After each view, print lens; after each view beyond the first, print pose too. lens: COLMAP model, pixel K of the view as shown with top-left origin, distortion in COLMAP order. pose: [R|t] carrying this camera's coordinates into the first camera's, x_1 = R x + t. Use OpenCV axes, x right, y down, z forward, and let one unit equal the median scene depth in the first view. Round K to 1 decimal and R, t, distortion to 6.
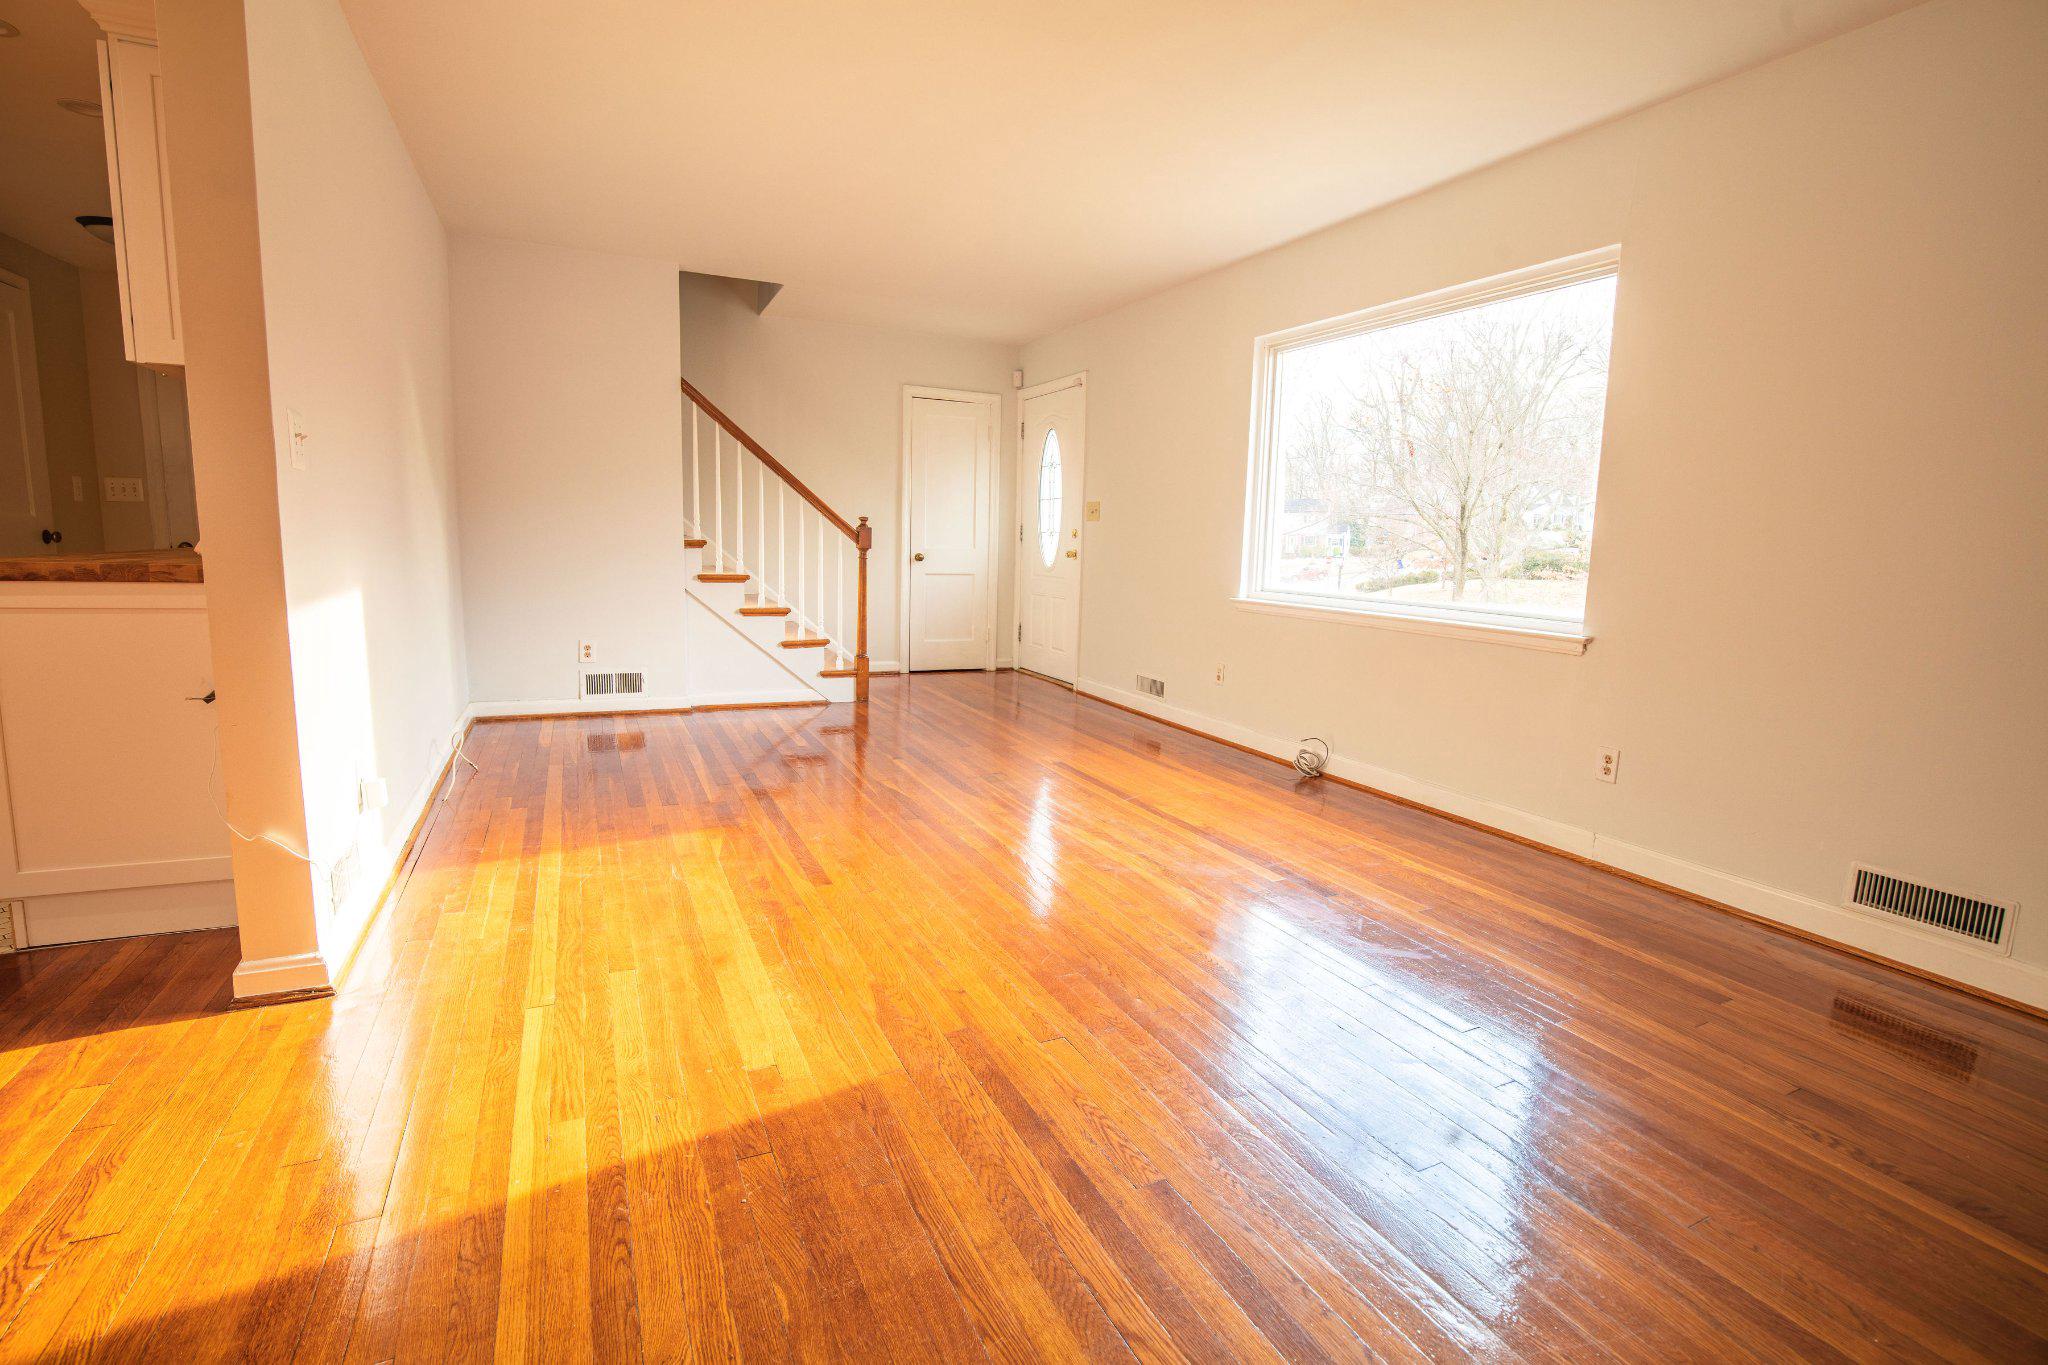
lens RADIAL K [[944.9, 0, 1026.2], [0, 944.9, 672.0], [0, 0, 1]] dist [-0.033412, 0.006825]
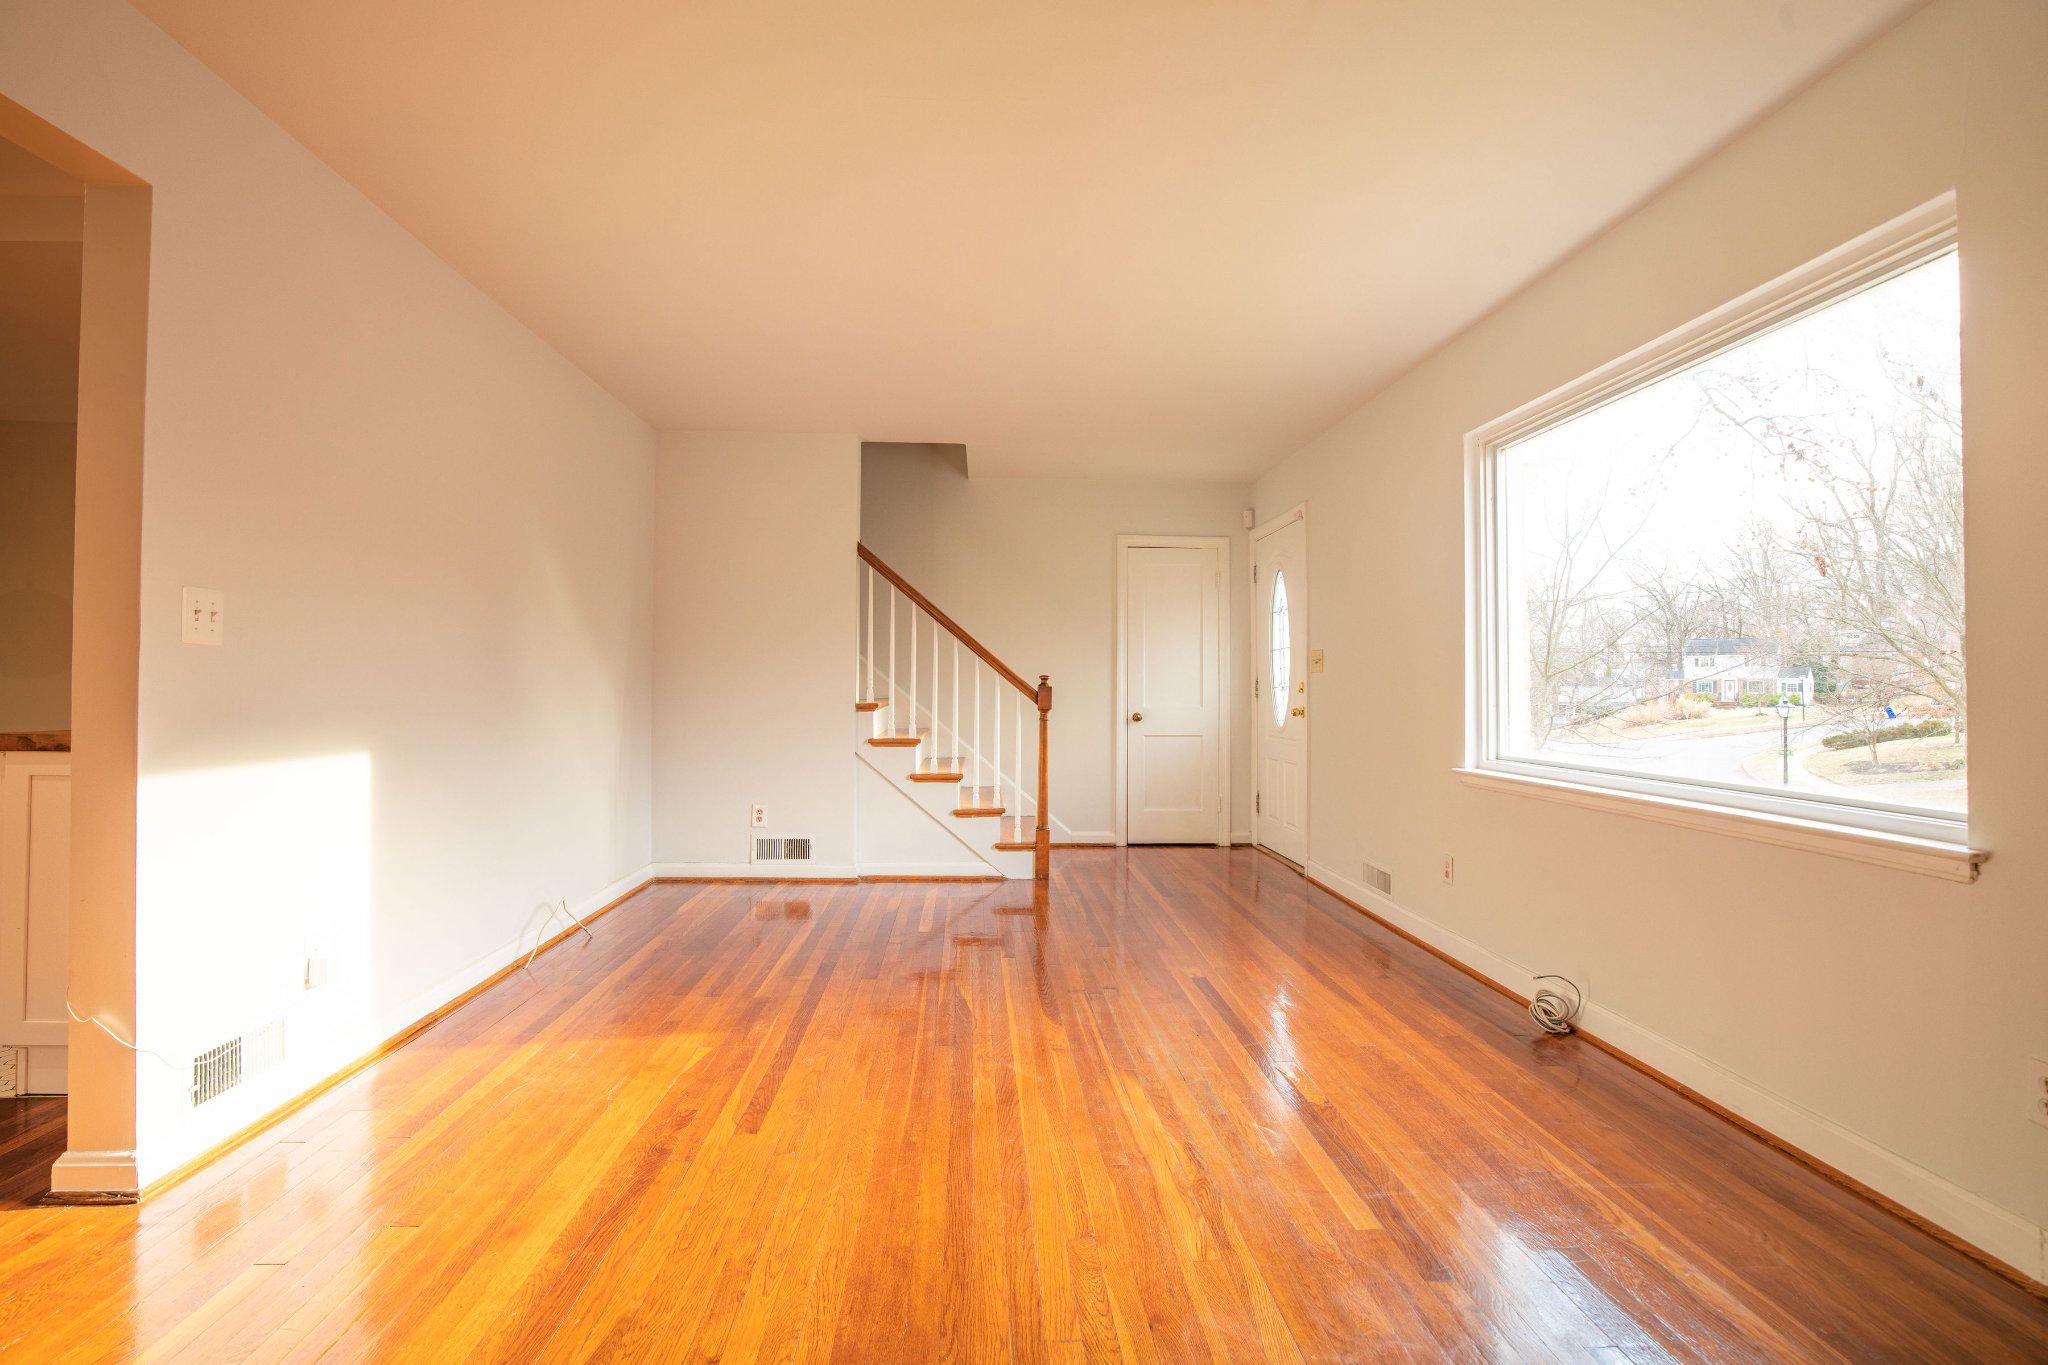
lens RADIAL K [[944.9, 0, 1026.2], [0, 944.9, 672.0], [0, 0, 1]] dist [-0.033412, 0.006825]
pose [[0.928308, -0.029095, -0.370671, 0.163724], [-0.032430, 0.986798, -0.158675, -0.021884], [0.370395, 0.159321, 0.915109, 0.158025]]
